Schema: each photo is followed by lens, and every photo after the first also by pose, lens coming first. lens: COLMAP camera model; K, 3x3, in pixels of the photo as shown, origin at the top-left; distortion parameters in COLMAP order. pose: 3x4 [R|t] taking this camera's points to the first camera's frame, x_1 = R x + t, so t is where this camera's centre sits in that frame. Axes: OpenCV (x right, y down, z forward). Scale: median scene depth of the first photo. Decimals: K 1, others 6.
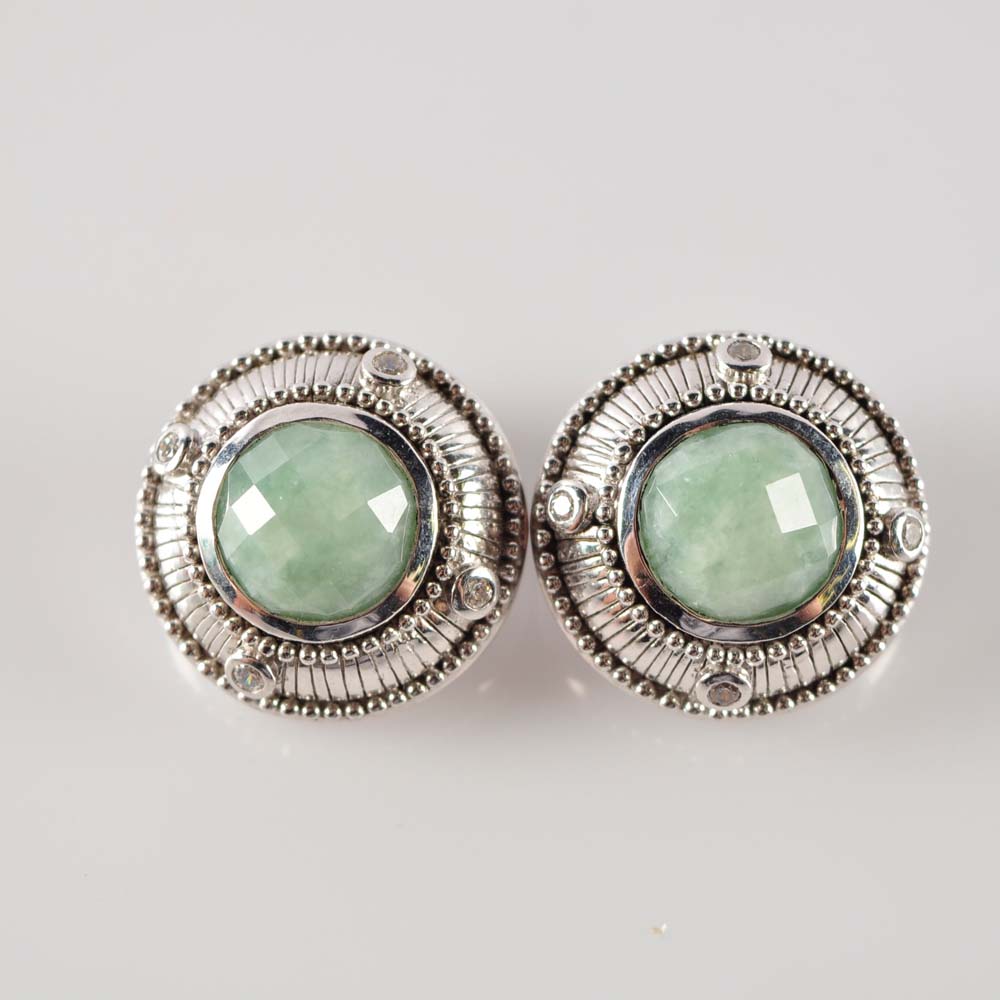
lens RADIAL K [[3132.7, 0, 500.0], [0, 3132.7, 500.4], [0, 0, 1]] dist [0.018327, 0.000000]
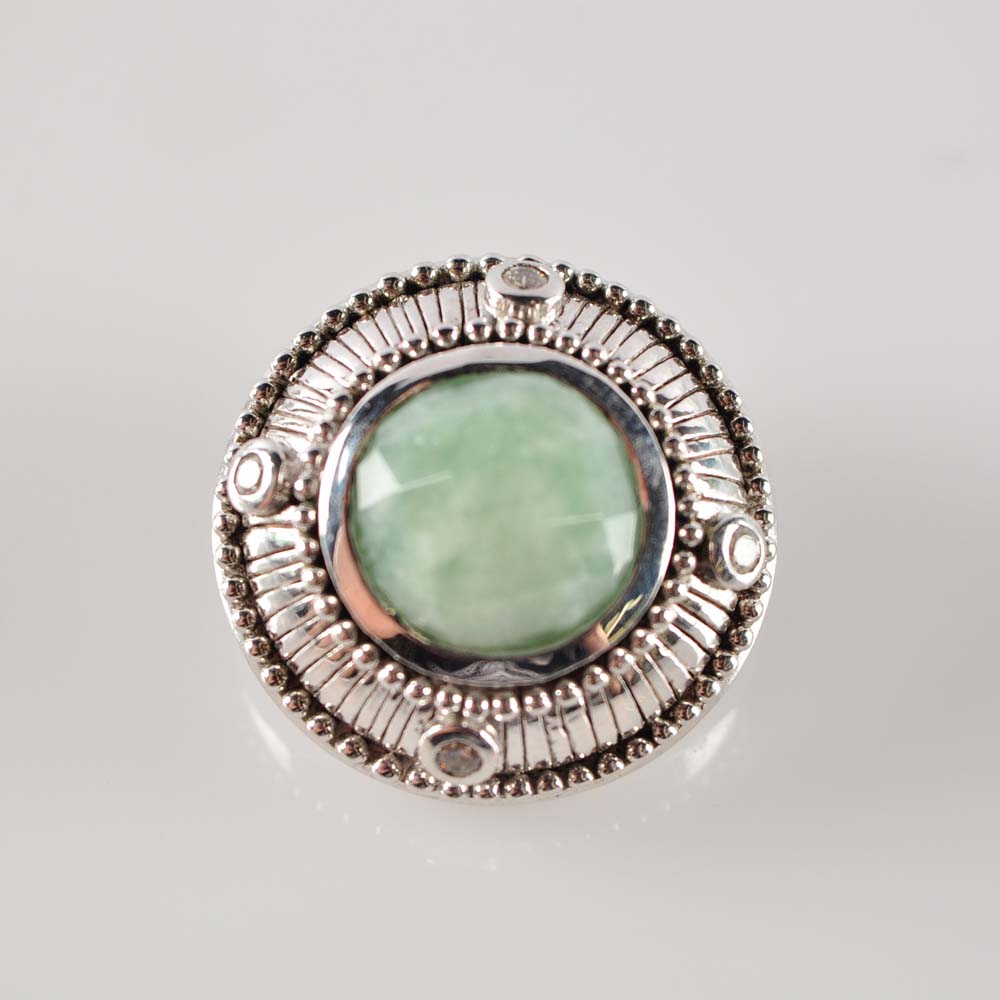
lens RADIAL K [[3132.7, 0, 500.0], [0, 3132.7, 499.7], [0, 0, 1]] dist [0.018327, 0.000000]
pose [[0.997055, 0.069546, -0.032319, 0.098501], [-0.072017, 0.993950, -0.082927, 0.061244], [0.026356, 0.085010, 0.996031, 0.300083]]
